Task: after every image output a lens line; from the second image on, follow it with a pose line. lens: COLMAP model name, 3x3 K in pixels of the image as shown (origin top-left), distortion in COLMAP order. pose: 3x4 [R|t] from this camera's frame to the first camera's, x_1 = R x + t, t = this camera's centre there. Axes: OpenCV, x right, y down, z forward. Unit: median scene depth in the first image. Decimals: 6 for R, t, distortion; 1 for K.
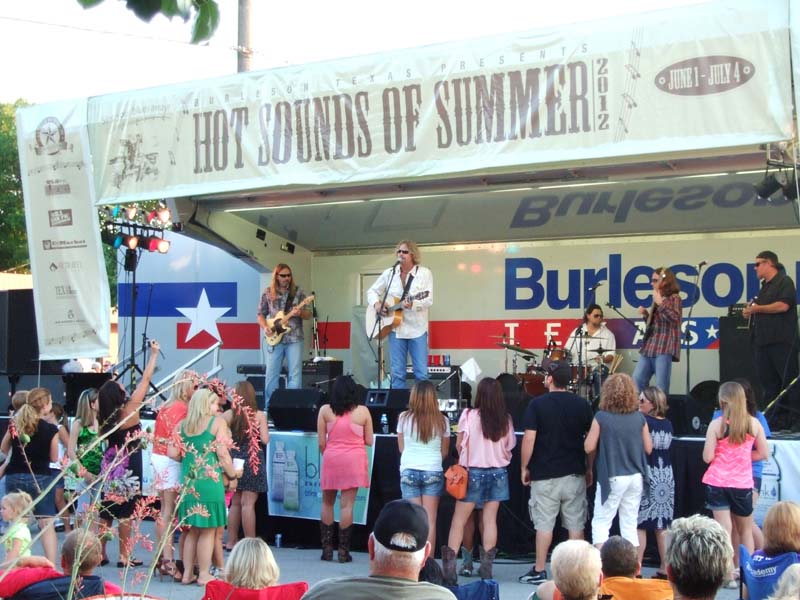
lens RADIAL K [[1655.1, 0, 399.8], [0, 1655.1, 300.2], [0, 0, 1]] dist [-0.003684, 0.000000]
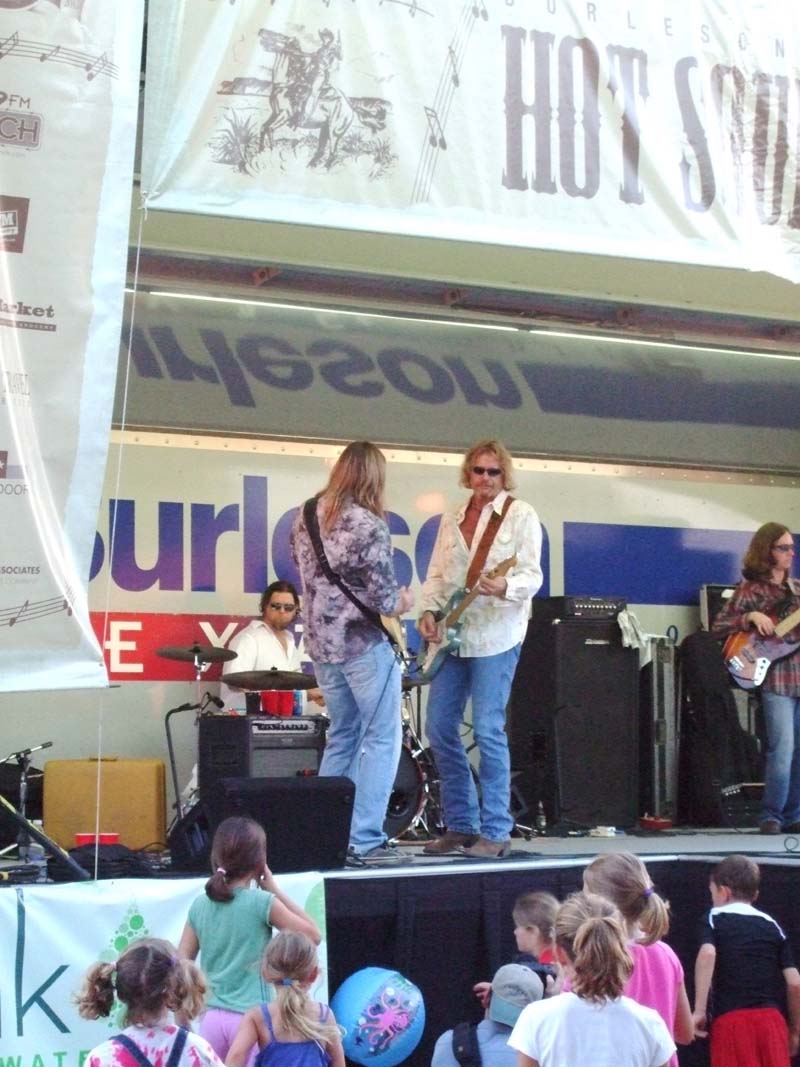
lens RADIAL K [[3194.2, 0, 399.8], [0, 3194.2, 533.4], [0, 0, 1]] dist [-0.012673, 0.000000]
pose [[0.186698, 0.056963, 0.980764, -0.787100], [-0.028721, 0.998207, -0.052508, 0.036031], [-0.981997, -0.018366, 0.188000, 0.857821]]
